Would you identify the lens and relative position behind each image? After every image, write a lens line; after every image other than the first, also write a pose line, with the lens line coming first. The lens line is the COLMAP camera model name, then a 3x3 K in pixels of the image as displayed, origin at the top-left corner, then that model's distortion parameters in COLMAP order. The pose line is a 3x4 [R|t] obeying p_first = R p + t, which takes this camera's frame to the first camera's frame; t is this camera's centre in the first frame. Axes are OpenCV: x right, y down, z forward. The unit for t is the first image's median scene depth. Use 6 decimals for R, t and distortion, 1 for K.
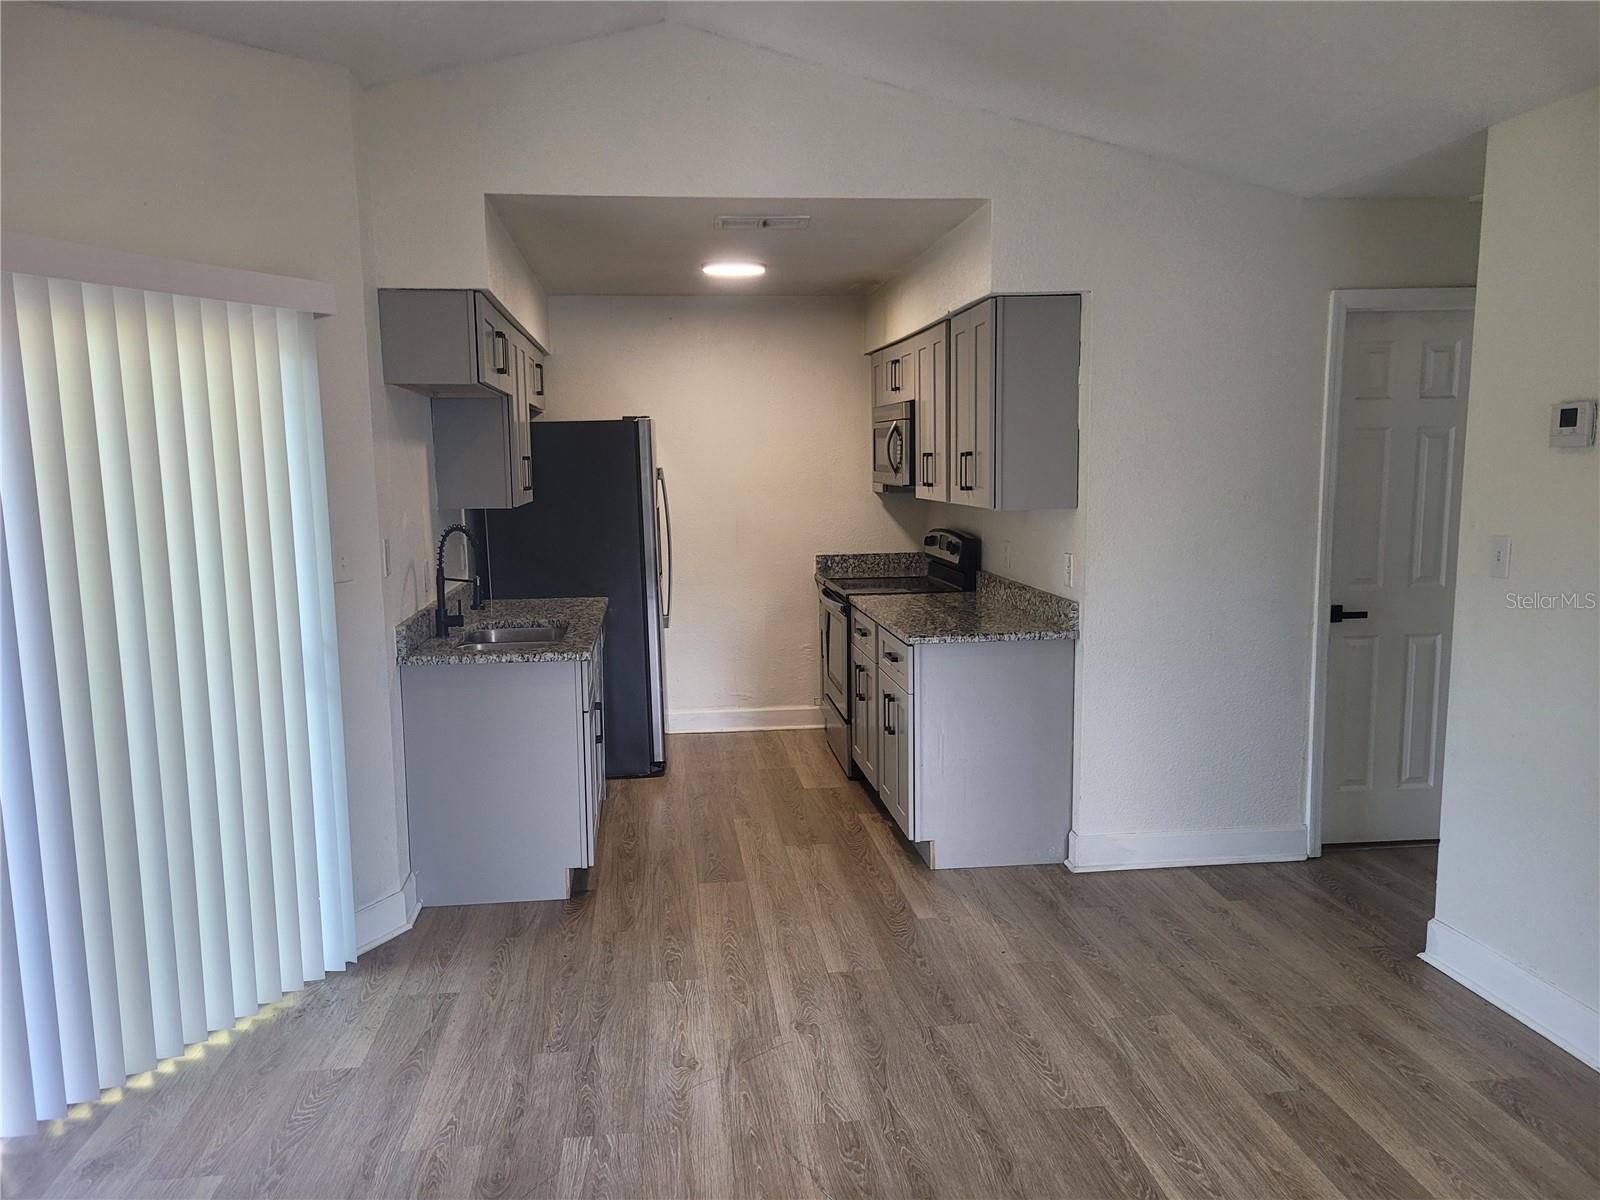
lens RADIAL K [[1199.3, 0, 785.6], [0, 1199.3, 620.8], [0, 0, 1]] dist [0.059081, -0.037863]
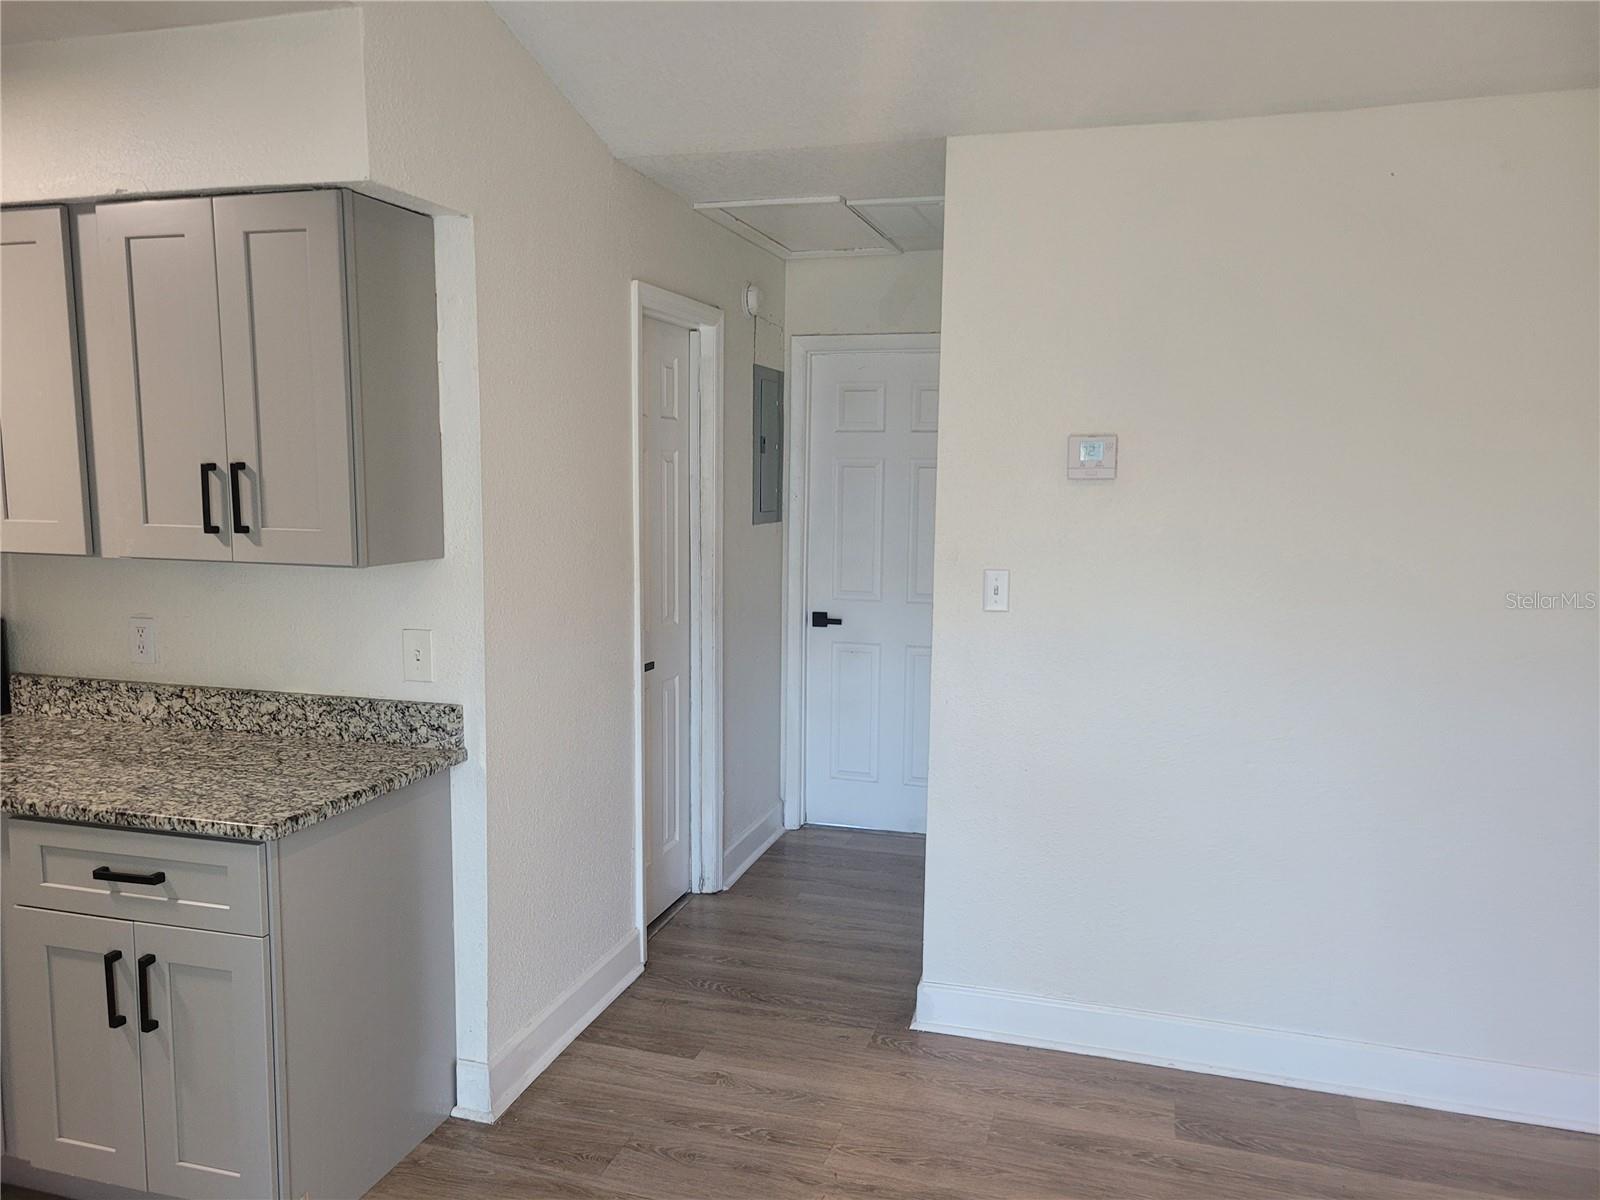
lens RADIAL K [[1199.3, 0, 794.0], [0, 1199.3, 613.3], [0, 0, 1]] dist [0.059081, -0.037863]
pose [[0.391669, -0.091476, 0.915548, -0.264555], [0.109091, 0.992644, 0.052510, -0.076655], [-0.913616, 0.079312, 0.398767, 0.574740]]
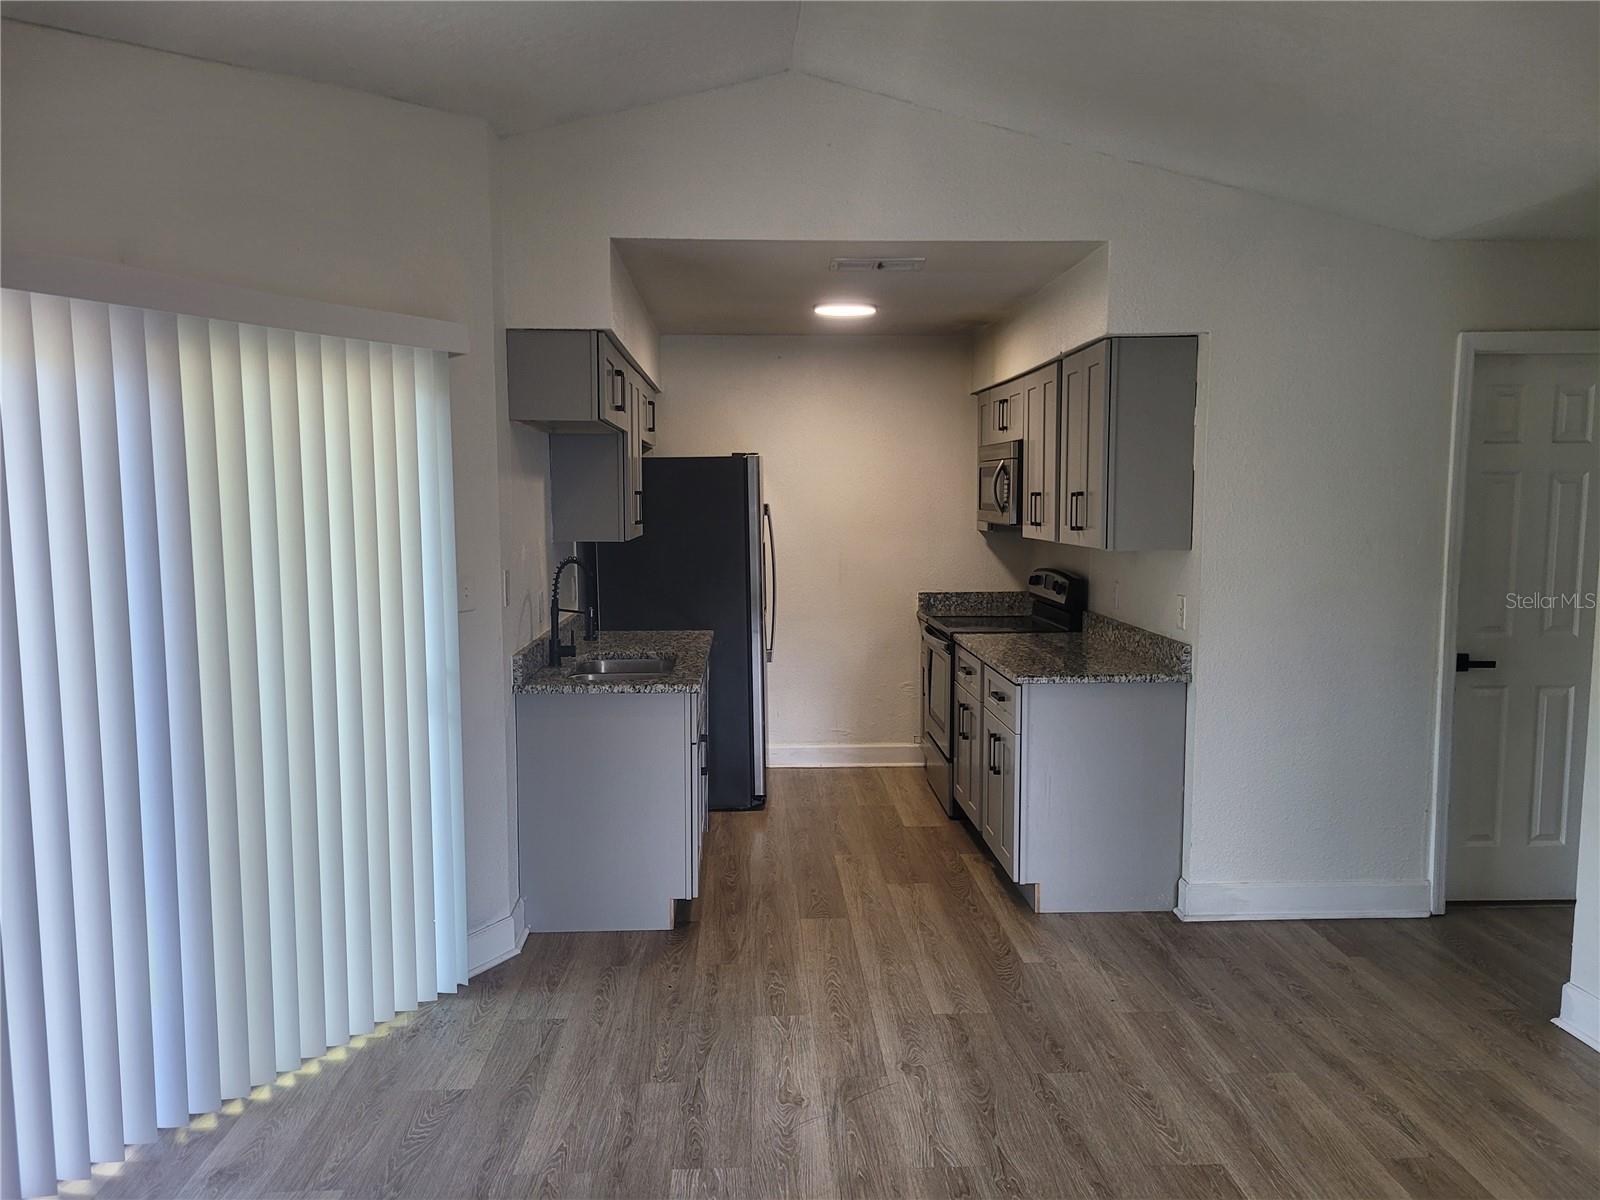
lens RADIAL K [[1199.3, 0, 802.6], [0, 1199.3, 619.3], [0, 0, 1]] dist [0.059081, -0.037863]
pose [[0.997916, 0.018706, -0.061752, -0.013569], [-0.020622, 0.999320, -0.030551, 0.000178], [0.061139, 0.031761, 0.997624, -0.005460]]
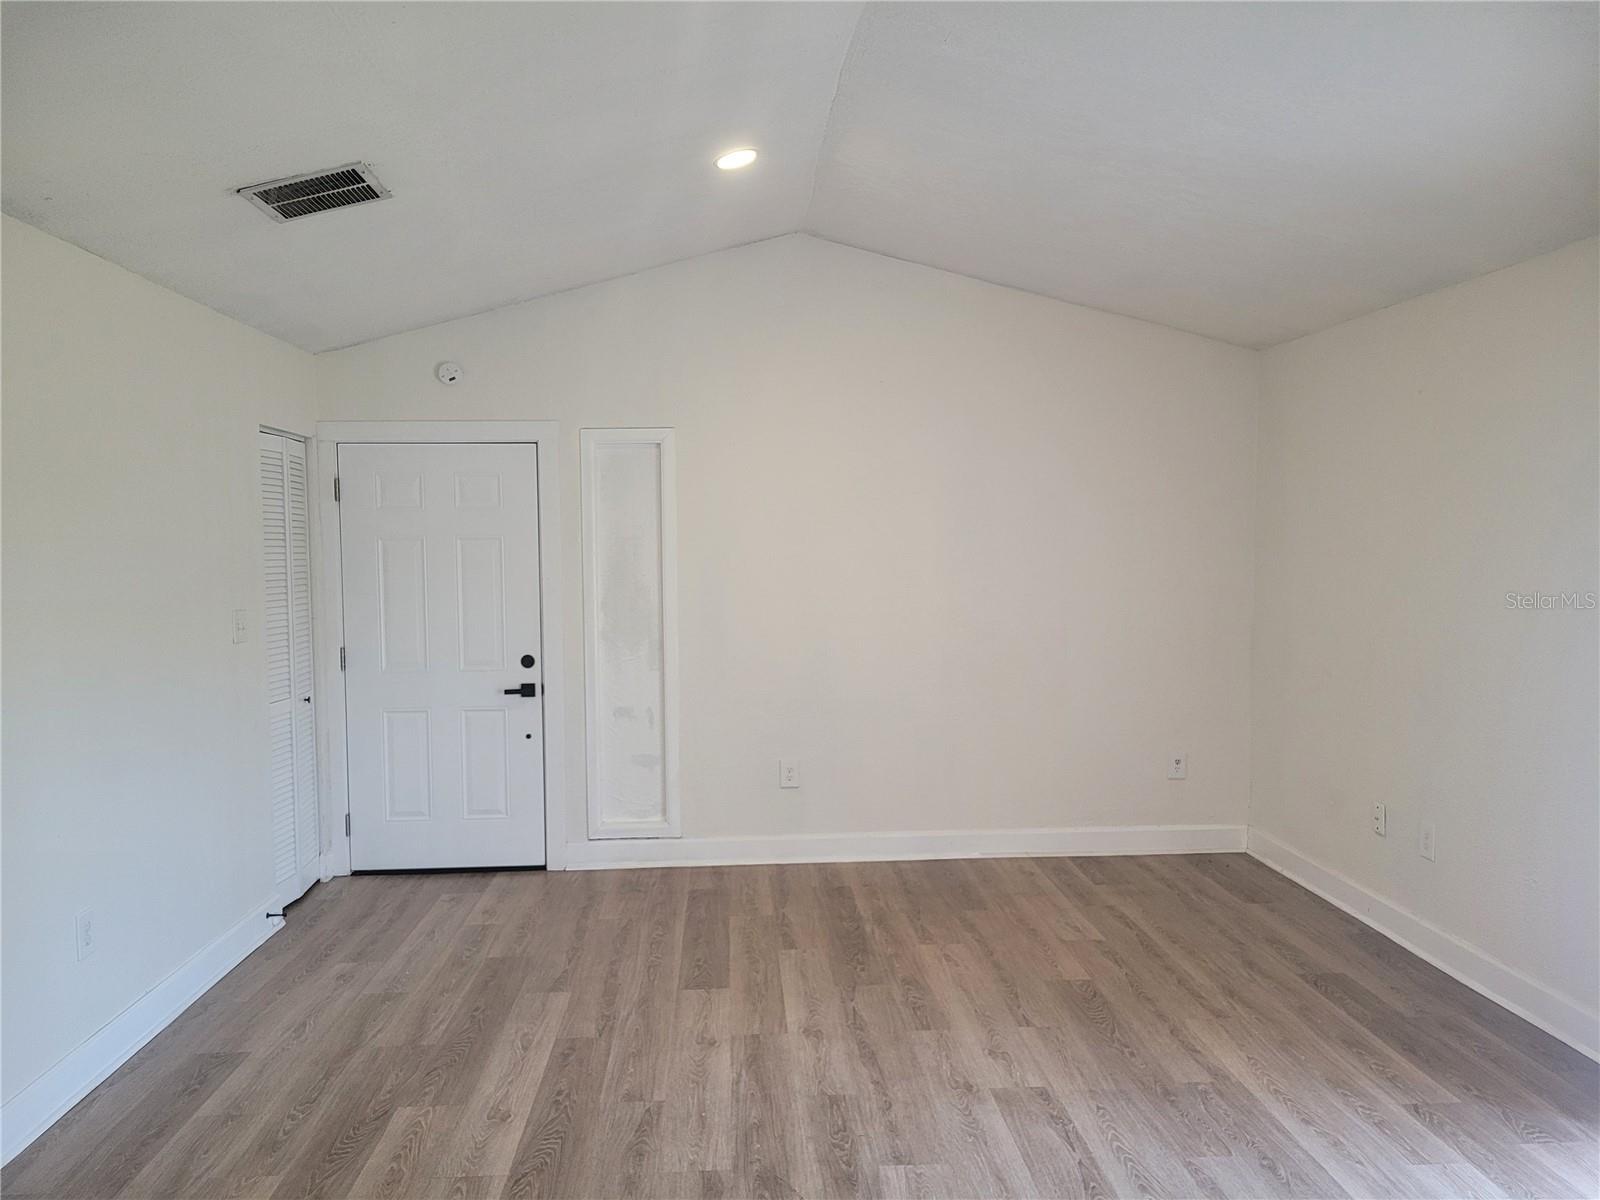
lens RADIAL K [[1199.3, 0, 795.0], [0, 1199.3, 594.3], [0, 0, 1]] dist [0.059081, -0.037863]
pose [[-0.998588, 0.019065, 0.049578, -0.016727], [0.027619, 0.983637, 0.178034, -0.156592], [-0.045372, 0.179152, -0.982775, 1.146815]]
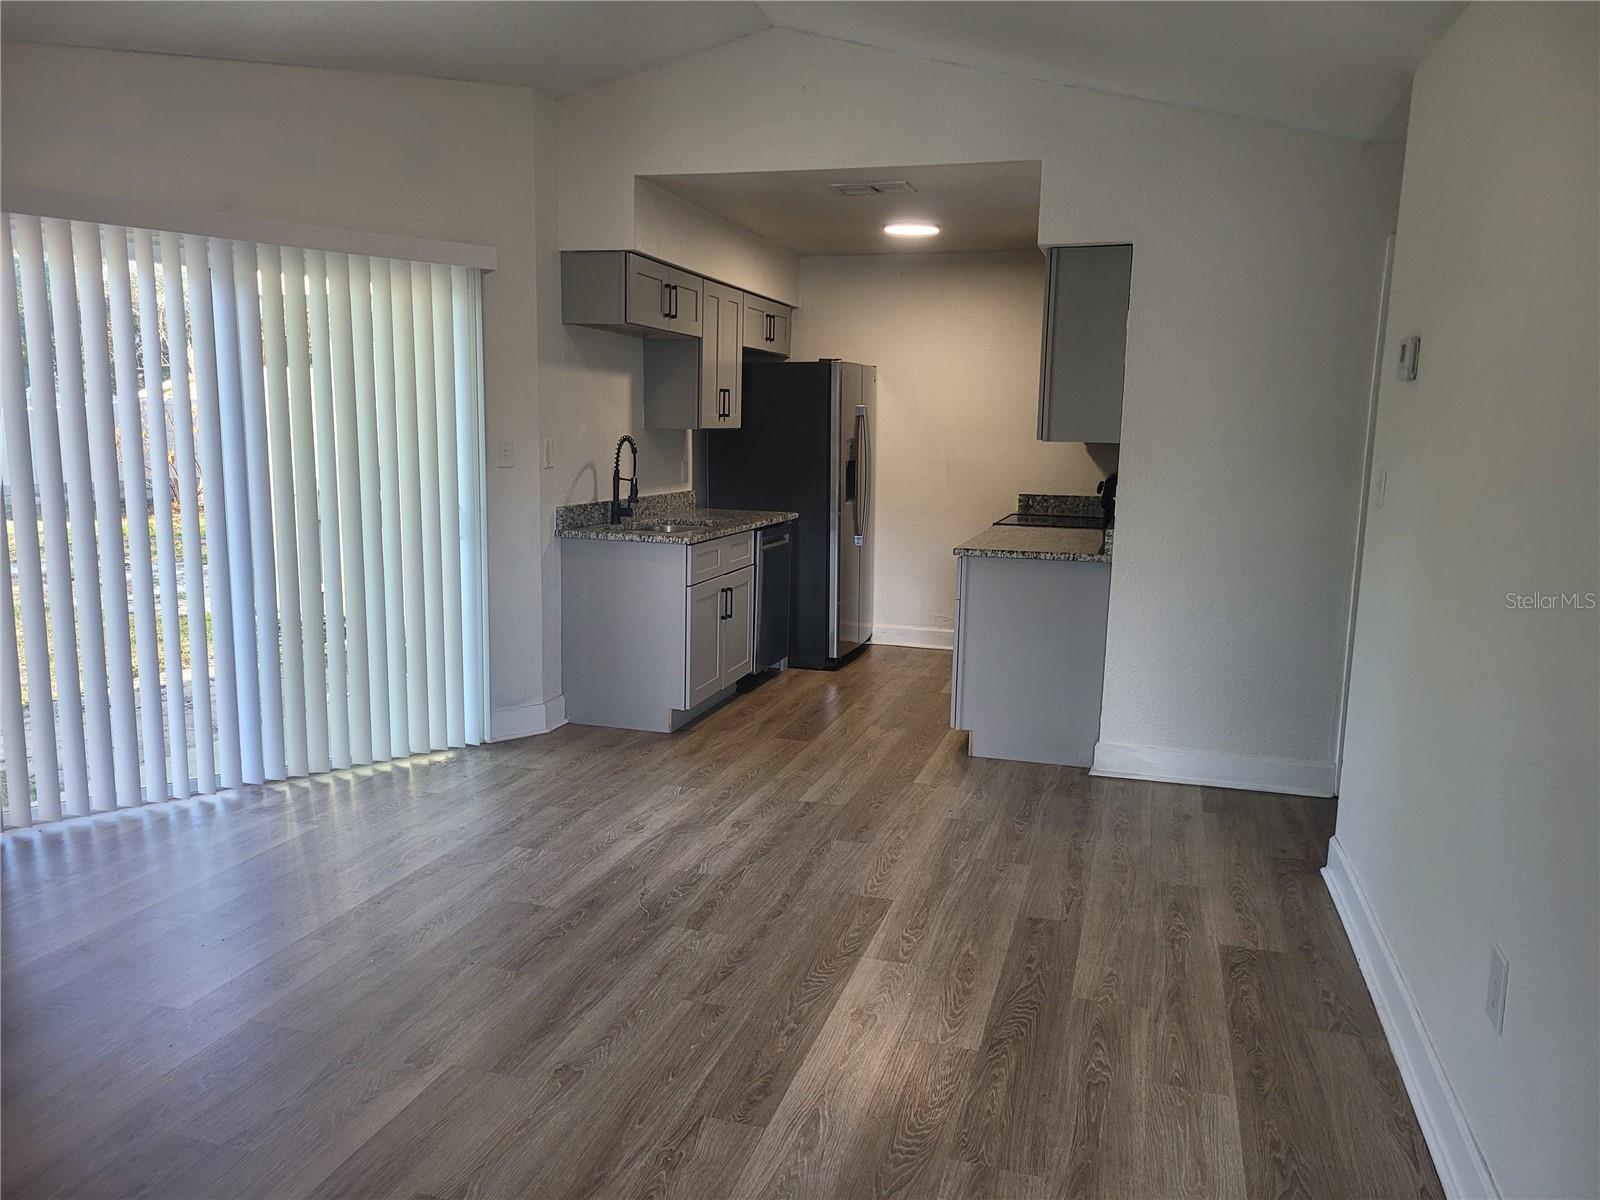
lens RADIAL K [[1199.3, 0, 806.5], [0, 1199.3, 618.0], [0, 0, 1]] dist [0.059081, -0.037863]
pose [[0.923905, 0.096001, -0.370382, 0.394418], [-0.086975, 0.995365, 0.041037, 0.043607], [0.372605, -0.005700, 0.927973, -0.118212]]
